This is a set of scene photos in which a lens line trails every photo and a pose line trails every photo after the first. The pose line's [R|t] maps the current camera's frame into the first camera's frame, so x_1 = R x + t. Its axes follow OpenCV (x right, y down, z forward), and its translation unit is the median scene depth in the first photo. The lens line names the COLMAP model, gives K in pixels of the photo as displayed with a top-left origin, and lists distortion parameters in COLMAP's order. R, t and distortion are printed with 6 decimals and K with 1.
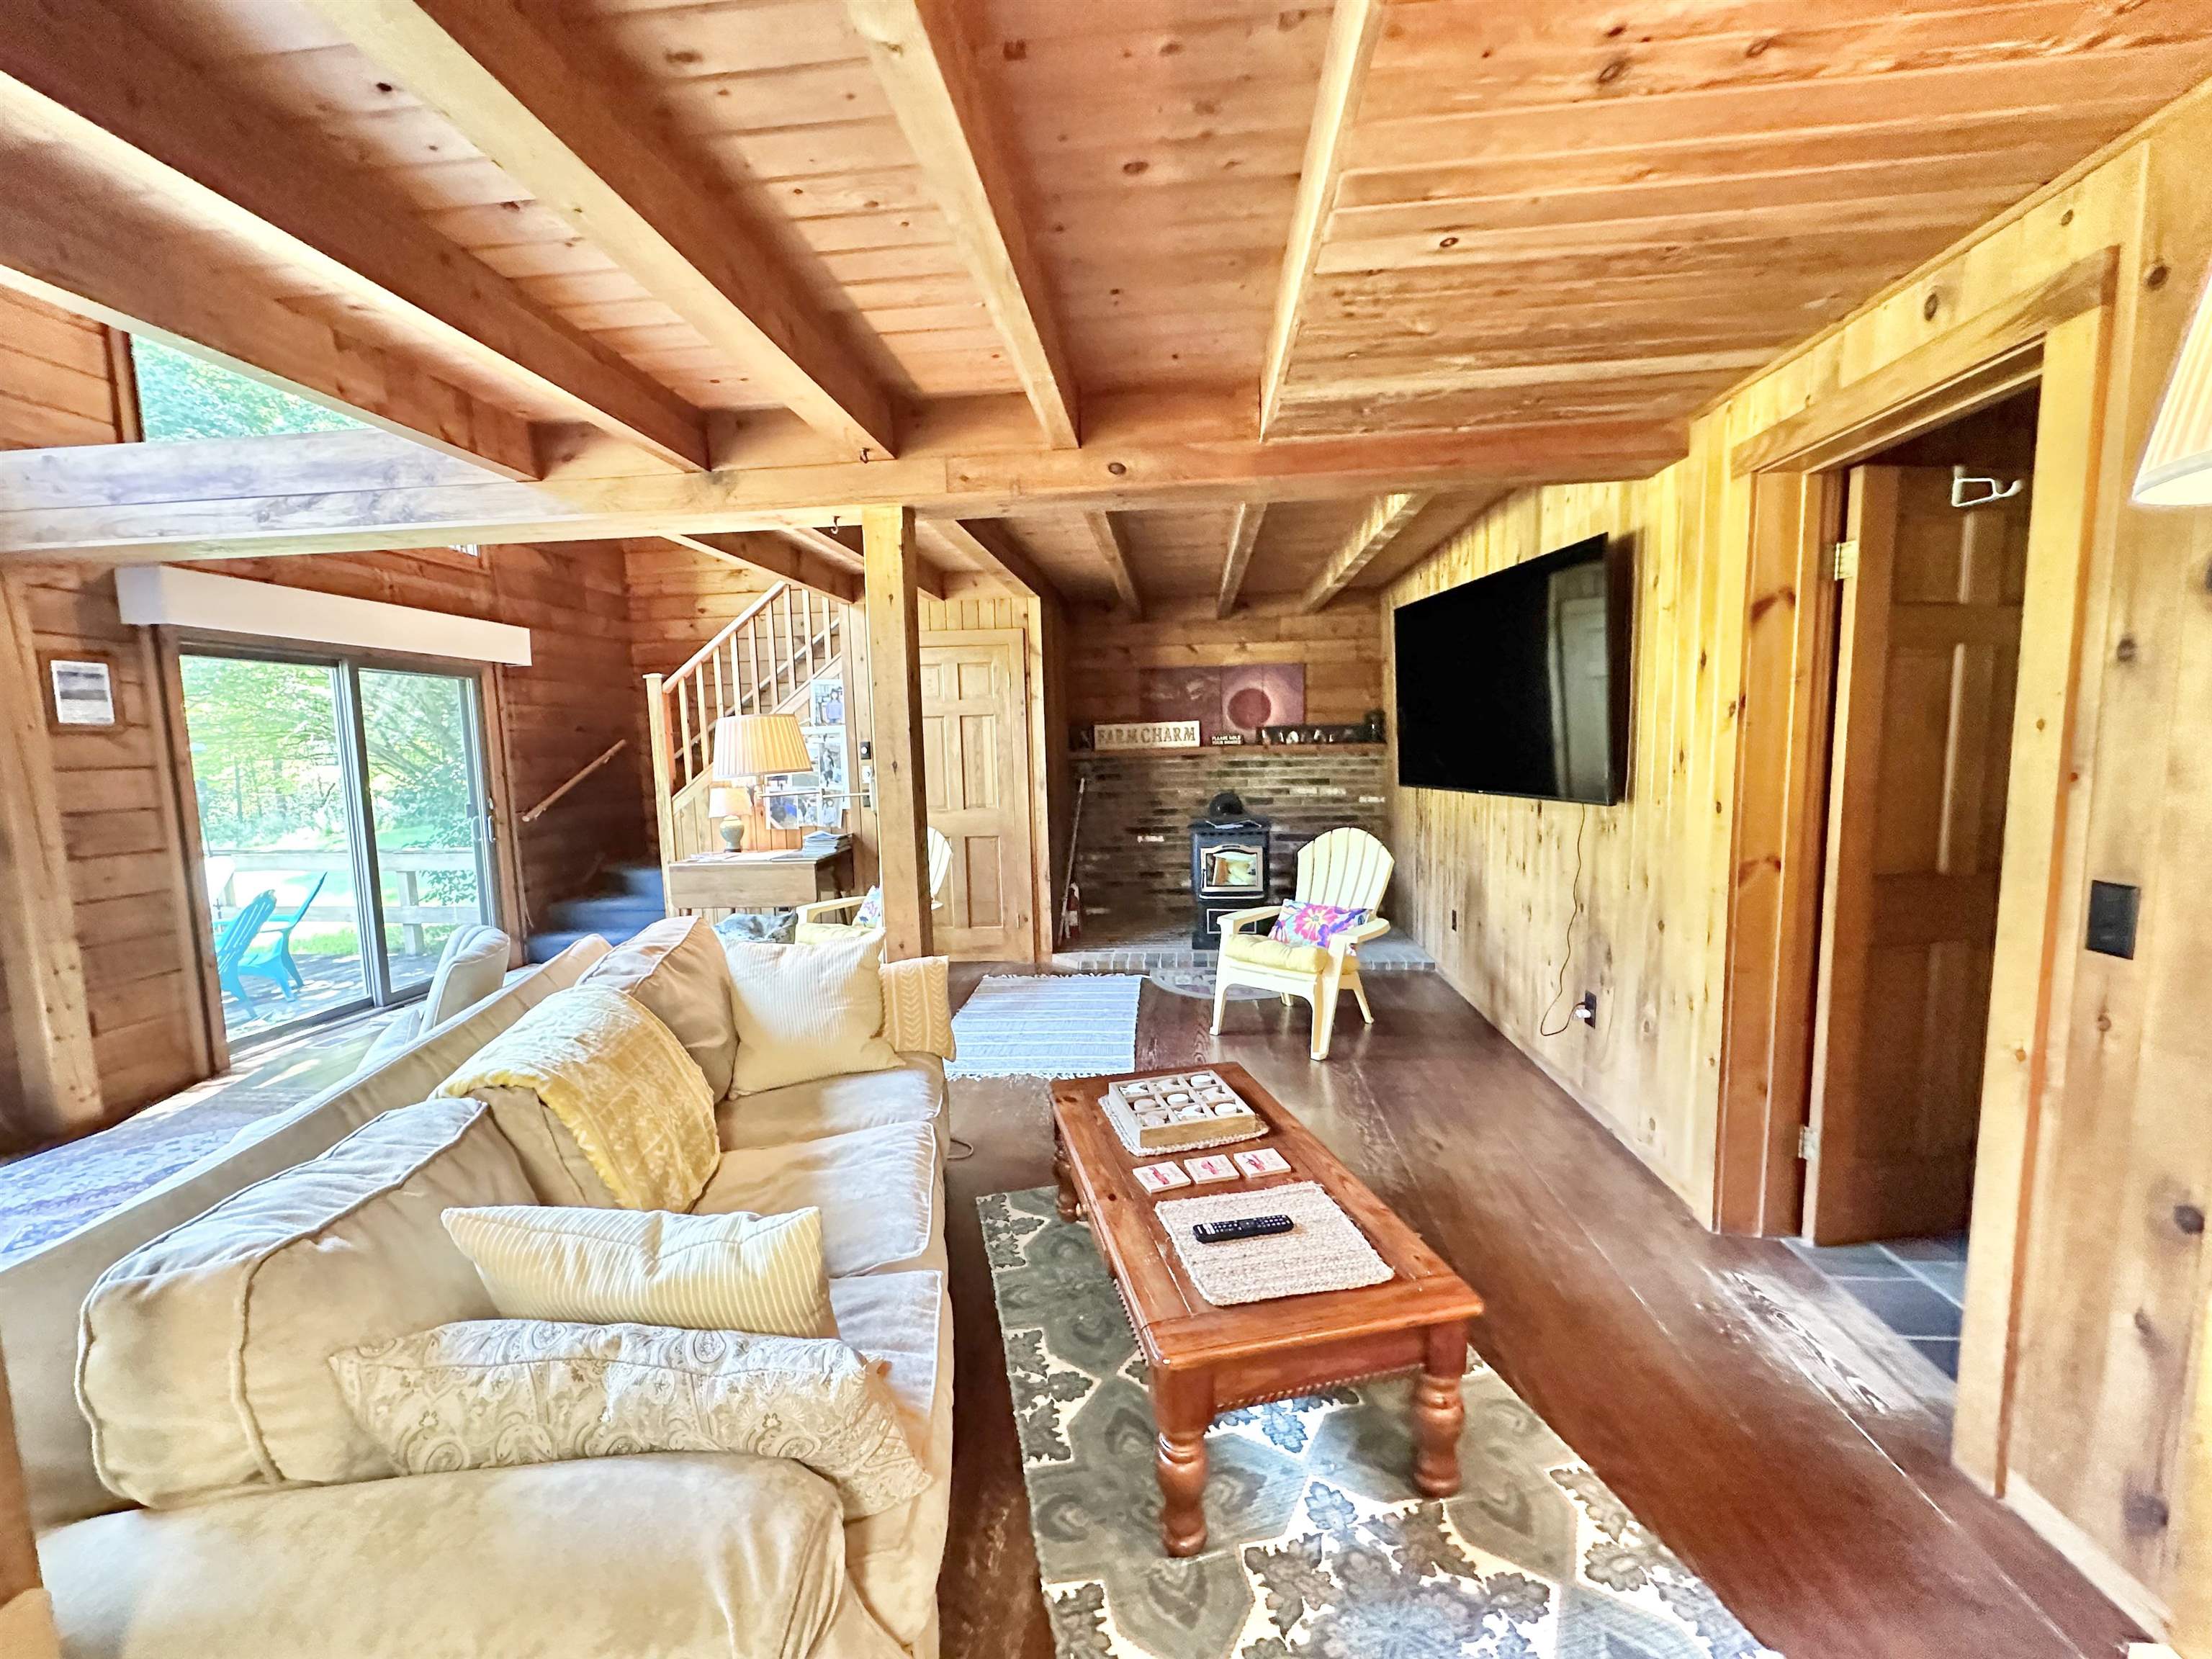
lens RADIAL K [[882.4, 0, 1110.0], [0, 882.4, 835.2], [0, 0, 1]] dist [-0.003168, 0.001043]
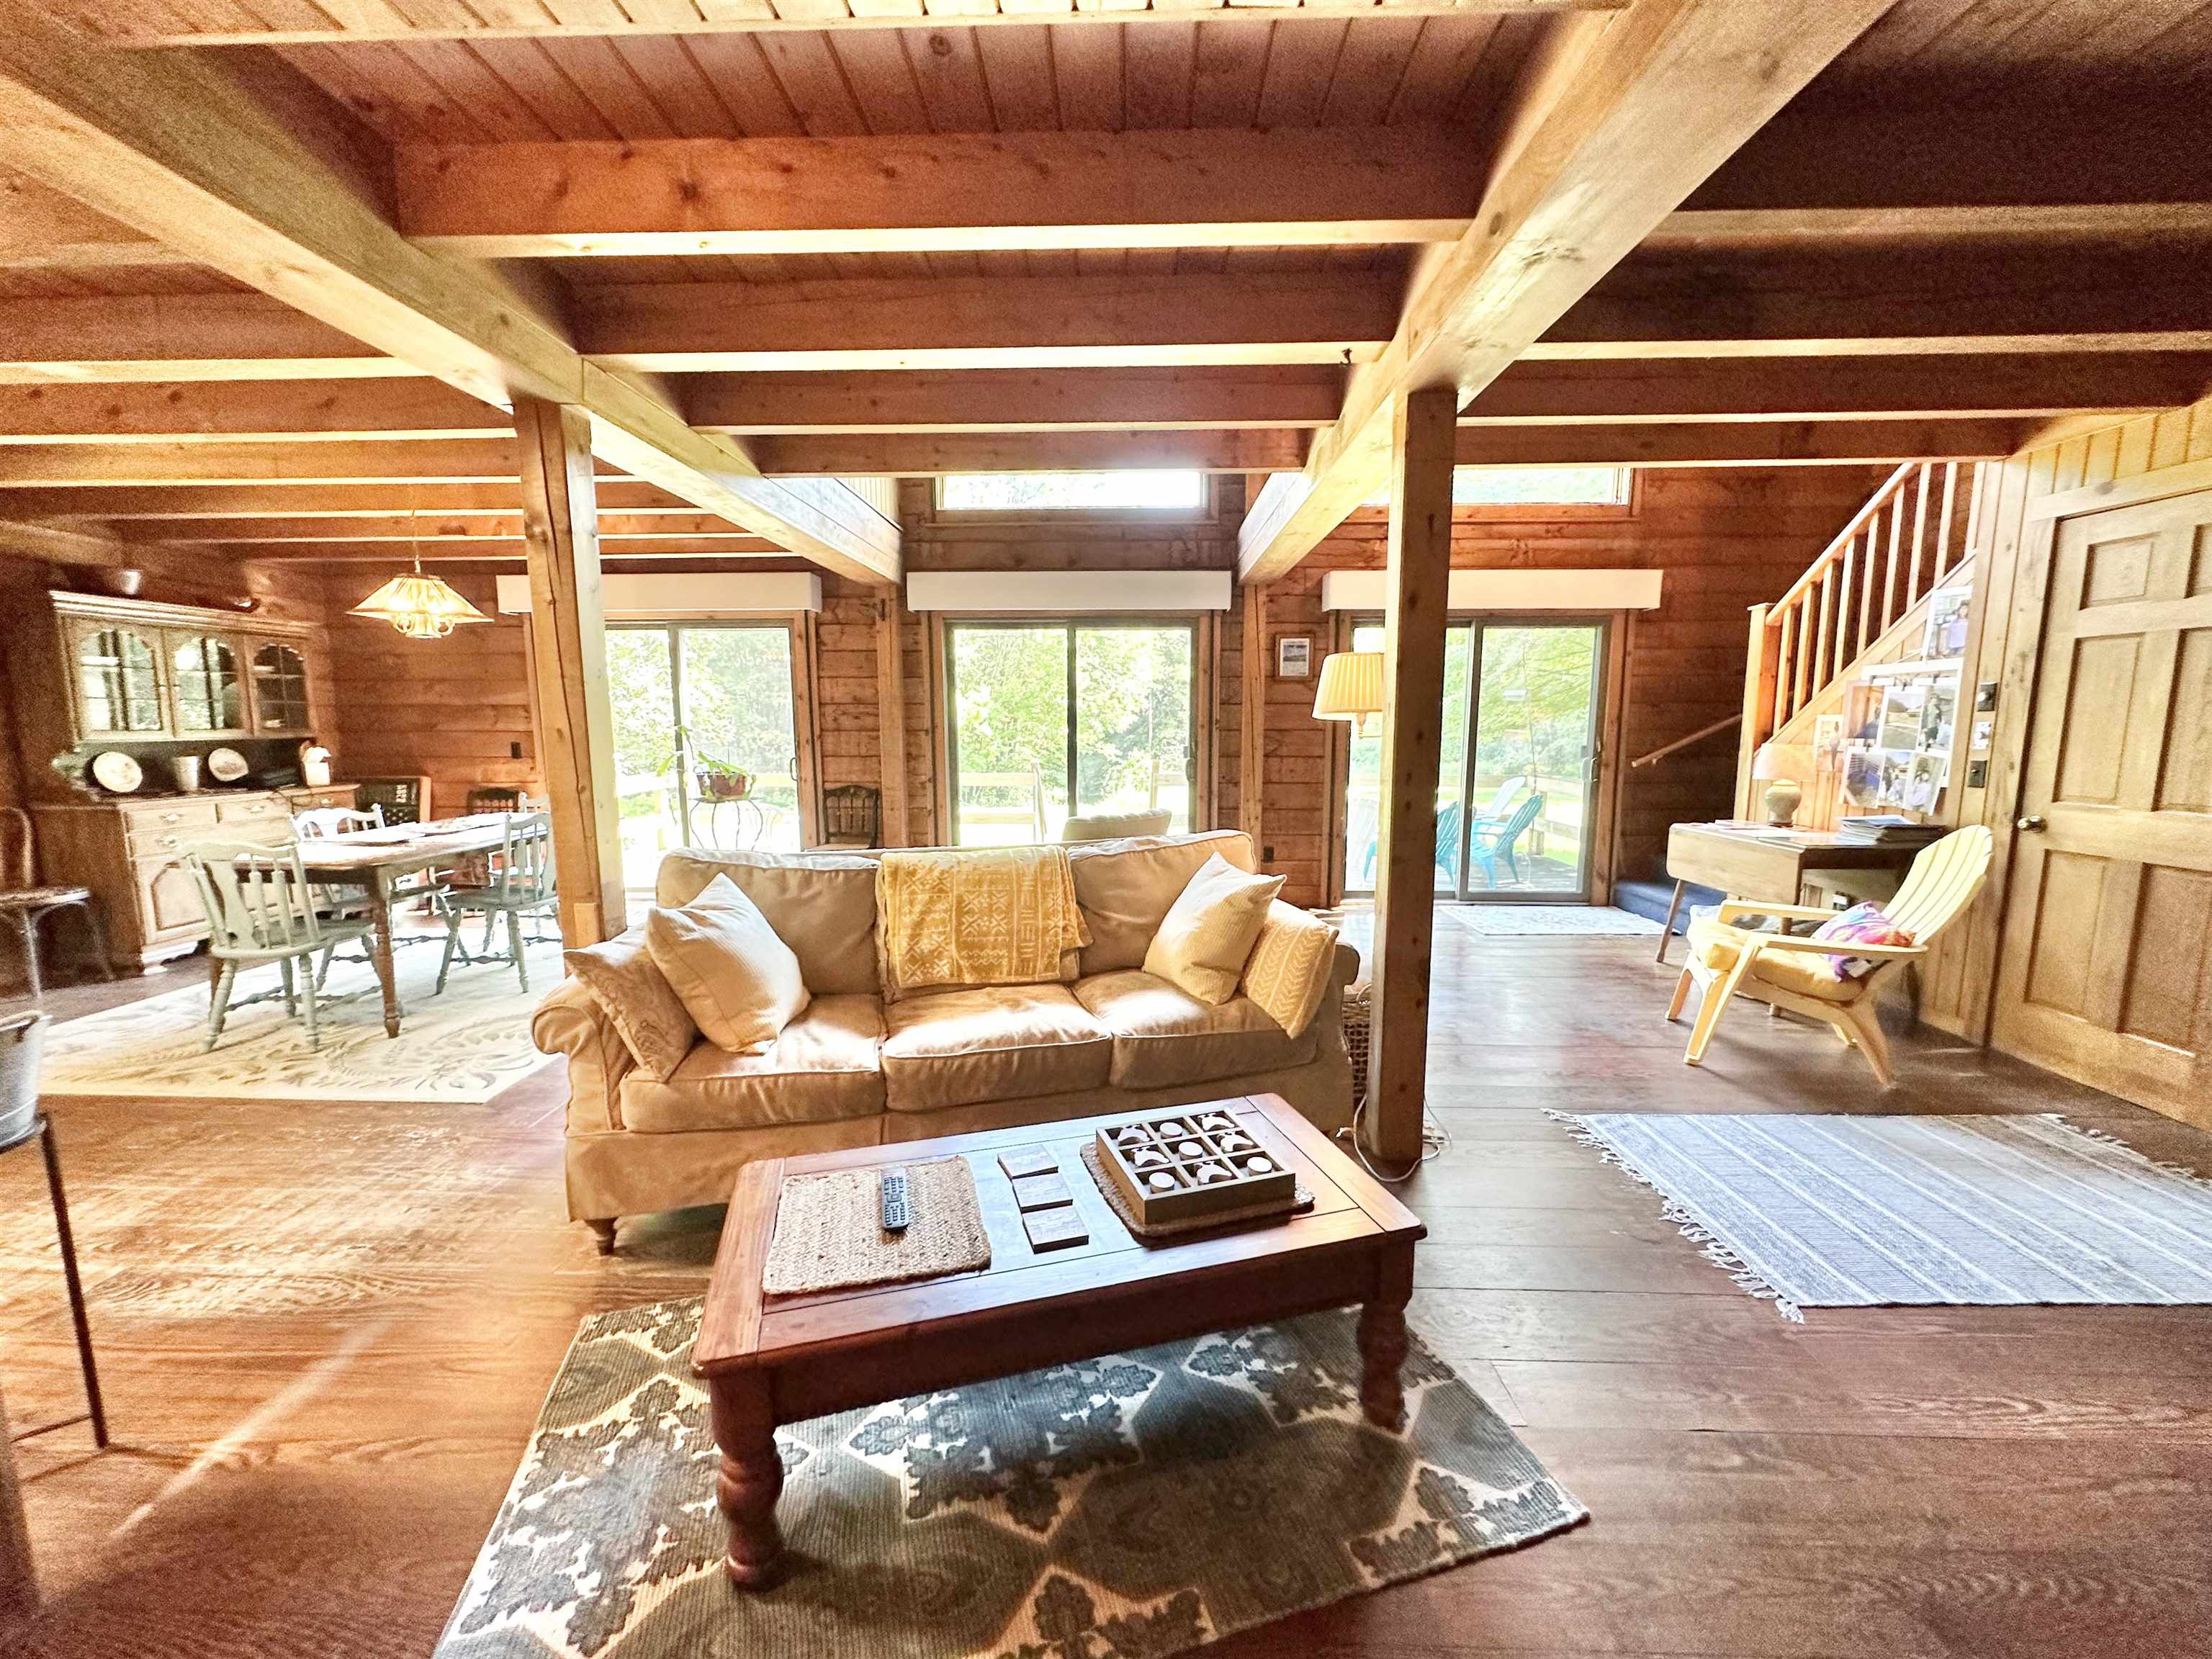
lens RADIAL K [[882.4, 0, 1102.0], [0, 882.4, 833.6], [0, 0, 1]] dist [-0.003168, 0.001043]
pose [[0.060798, 0.158221, -0.985530, 0.378294], [-0.103996, 0.982987, 0.151397, -0.036868], [0.992718, 0.093287, 0.076218, 0.410097]]
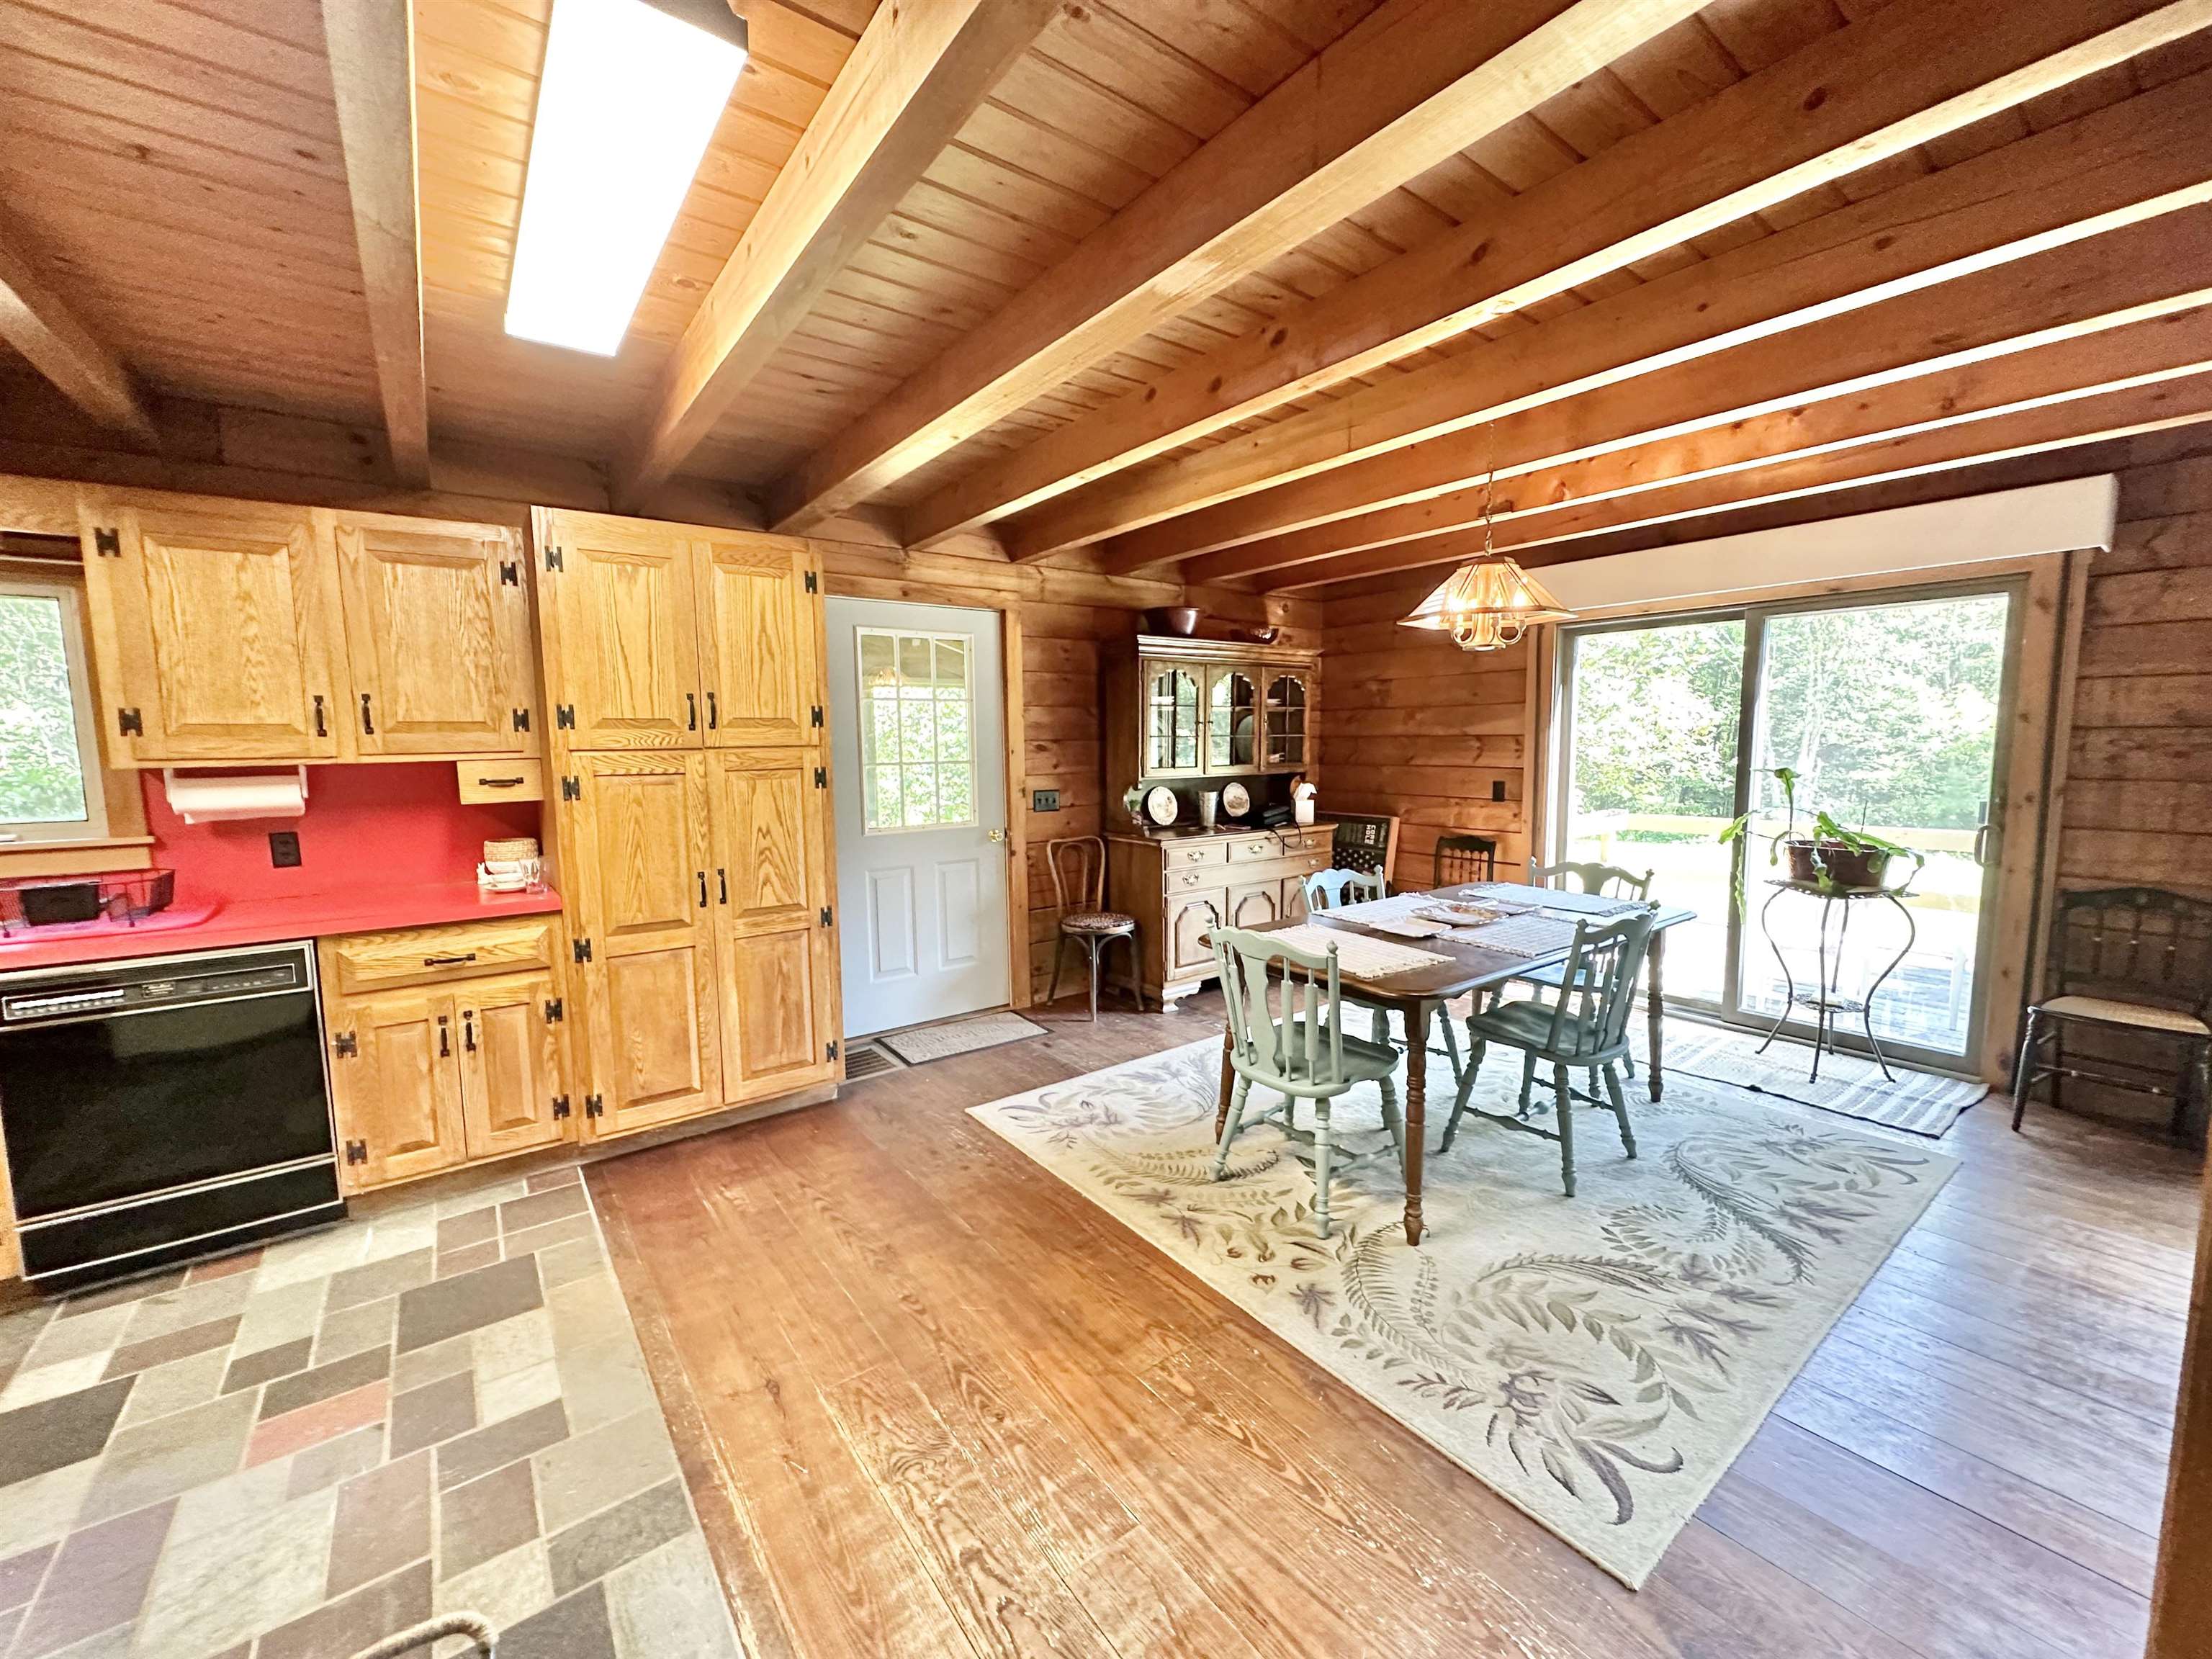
lens RADIAL K [[882.4, 0, 1105.2], [0, 882.4, 834.3], [0, 0, 1]] dist [-0.003168, 0.001043]
pose [[-0.737898, 0.109601, -0.665953, 0.063468], [-0.037773, 0.978473, 0.202888, -0.014798], [0.673854, 0.174866, -0.717874, 0.079852]]
